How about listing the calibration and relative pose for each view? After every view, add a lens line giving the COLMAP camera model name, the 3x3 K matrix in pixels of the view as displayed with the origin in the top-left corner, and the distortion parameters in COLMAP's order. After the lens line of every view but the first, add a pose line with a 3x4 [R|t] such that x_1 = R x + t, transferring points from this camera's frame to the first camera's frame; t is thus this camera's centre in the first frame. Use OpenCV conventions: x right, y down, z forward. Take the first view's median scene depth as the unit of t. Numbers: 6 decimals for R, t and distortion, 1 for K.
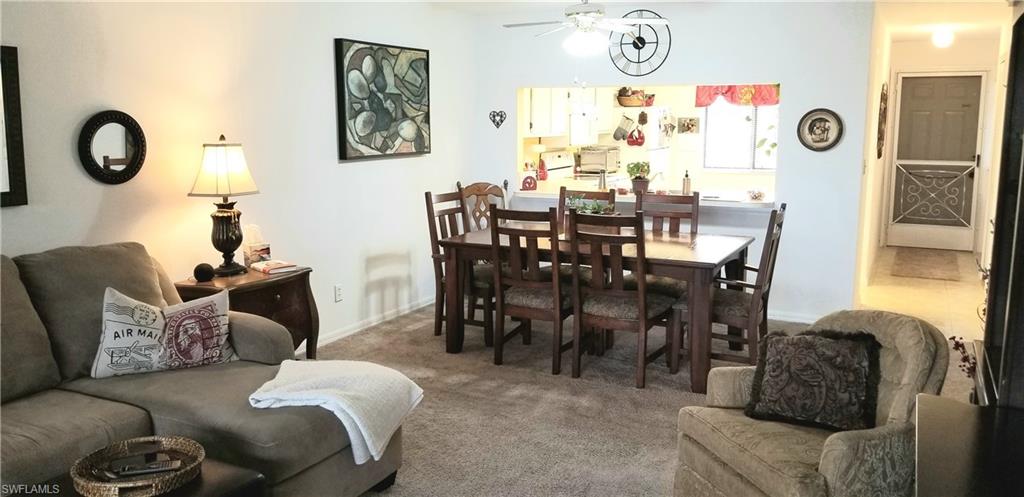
lens RADIAL K [[808.1, 0, 514.2], [0, 808.1, 233.7], [0, 0, 1]] dist [0.078702, -0.126876]
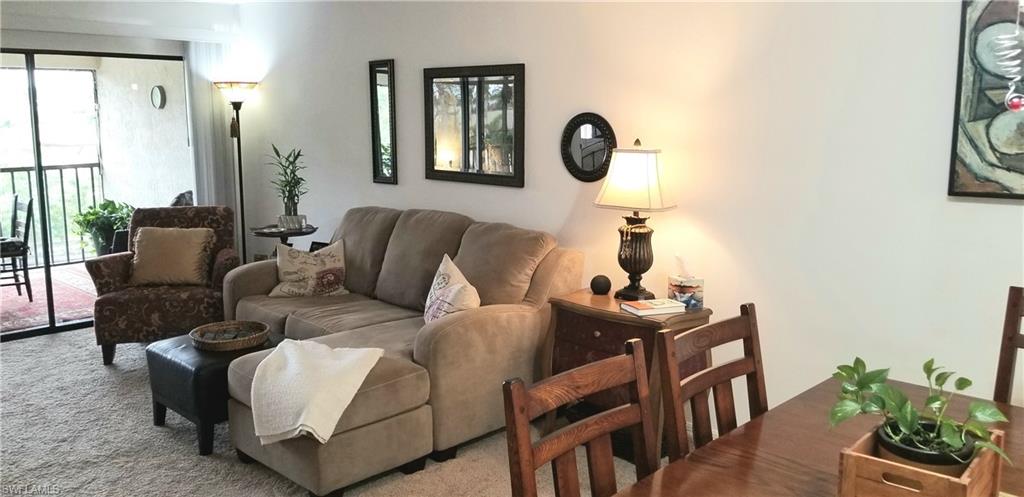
lens RADIAL K [[808.1, 0, 514.2], [0, 808.1, 233.7], [0, 0, 1]] dist [0.078702, -0.126876]
pose [[-0.309851, 0.137840, -0.940741, 0.429377], [-0.130600, 0.973886, 0.185712, -0.141209], [0.941773, 0.180404, -0.283757, 0.968084]]
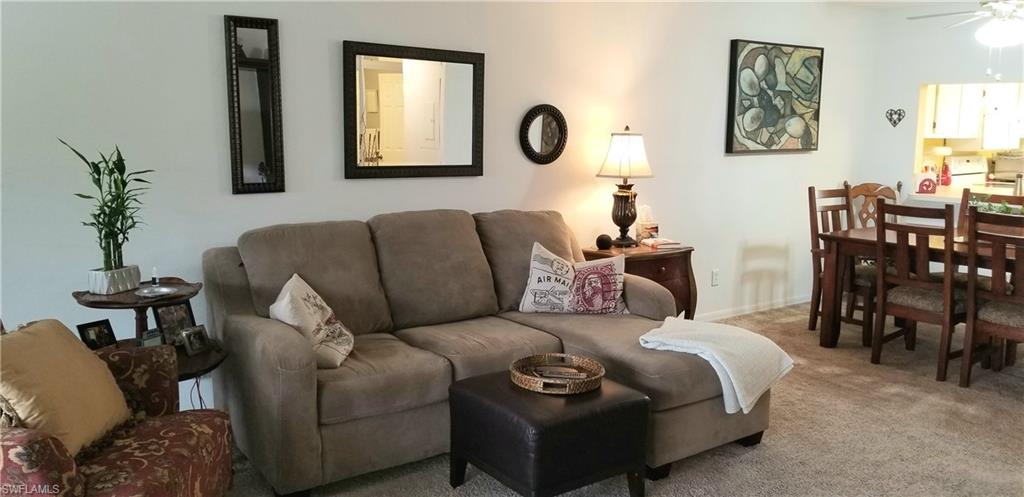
lens RADIAL K [[808.1, 0, 514.2], [0, 808.1, 233.7], [0, 0, 1]] dist [0.078702, -0.126876]
pose [[0.896379, 0.066554, -0.438264, 0.012054], [-0.071928, 0.997400, 0.004350, 0.033295], [0.437414, 0.027625, 0.898836, -0.089272]]
